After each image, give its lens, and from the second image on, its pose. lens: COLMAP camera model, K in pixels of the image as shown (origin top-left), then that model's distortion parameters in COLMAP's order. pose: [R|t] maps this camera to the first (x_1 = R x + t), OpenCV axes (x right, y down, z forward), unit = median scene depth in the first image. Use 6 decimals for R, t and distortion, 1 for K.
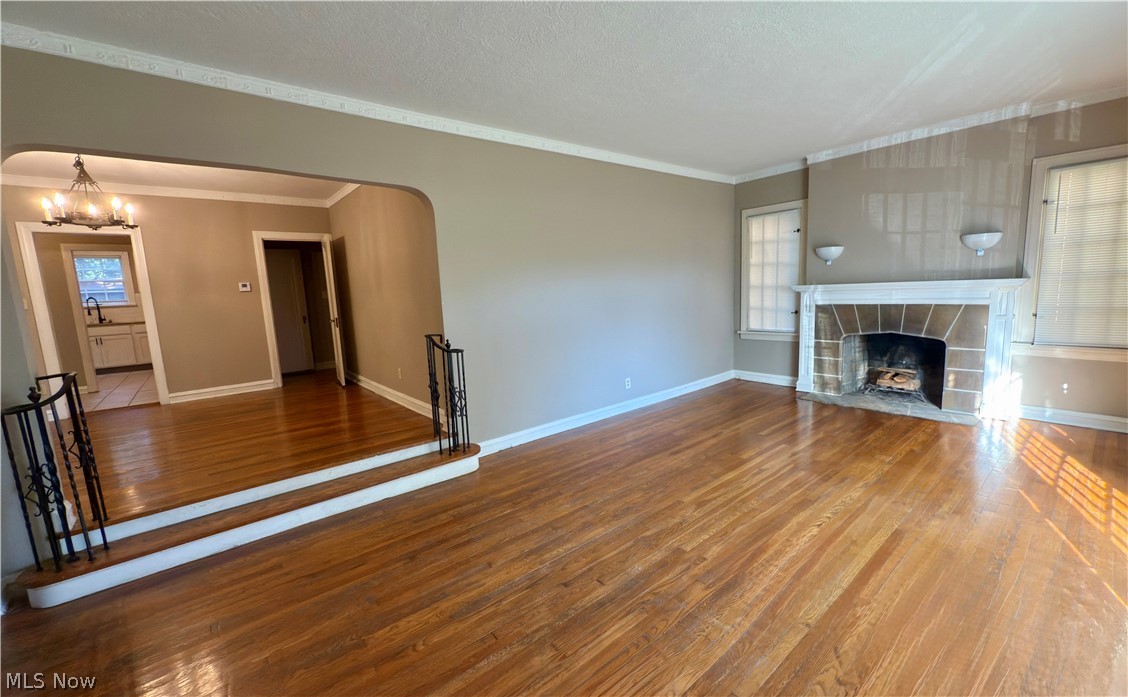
lens RADIAL K [[447.9, 0, 564.5], [0, 447.9, 350.3], [0, 0, 1]] dist [0.000677, 0.000070]
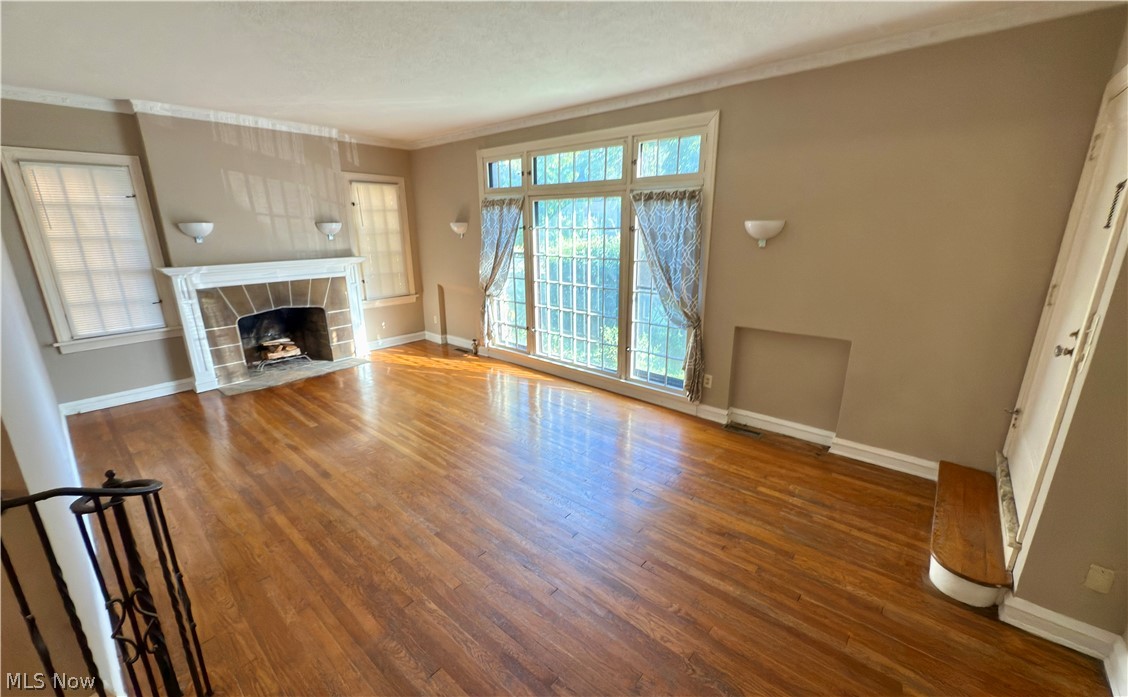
lens RADIAL K [[447.9, 0, 566.3], [0, 447.9, 351.0], [0, 0, 1]] dist [0.000677, 0.000070]
pose [[-0.171376, -0.223418, 0.959539, -0.478490], [0.152077, 0.956276, 0.249819, -0.110663], [-0.973398, 0.188737, -0.129906, 0.508773]]
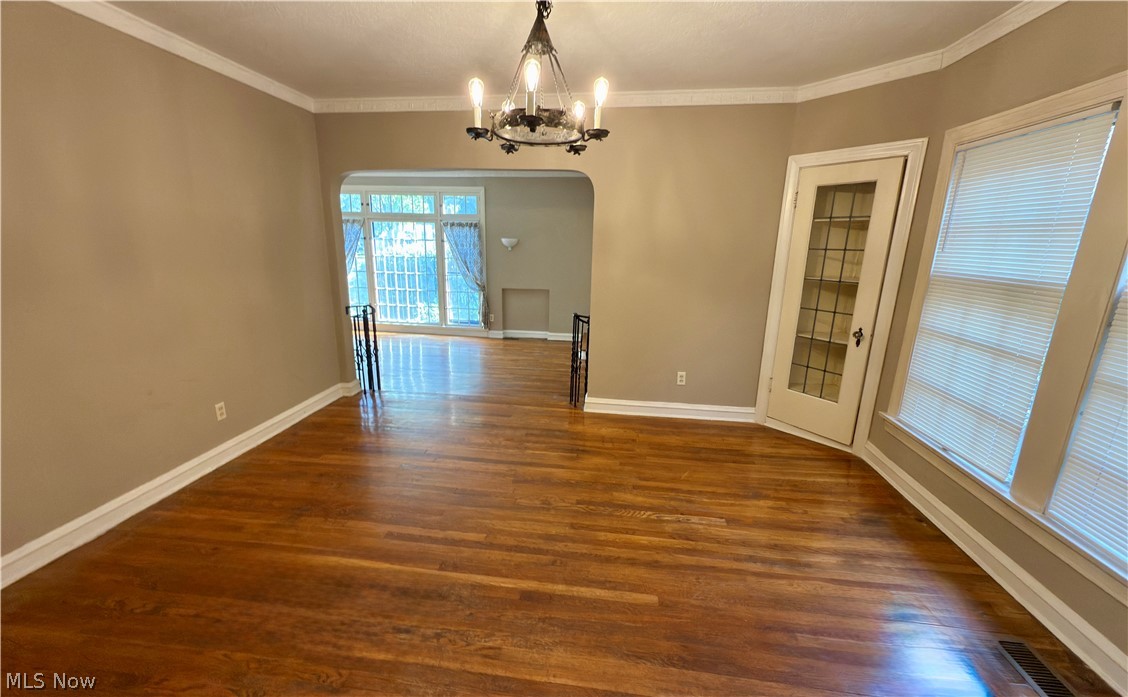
lens RADIAL K [[447.9, 0, 568.7], [0, 447.9, 351.3], [0, 0, 1]] dist [0.000677, 0.000070]
pose [[-0.690108, -0.138433, 0.710343, -1.144861], [0.109730, 0.950172, 0.291775, -0.144216], [-0.715339, 0.279303, -0.640531, 1.061826]]
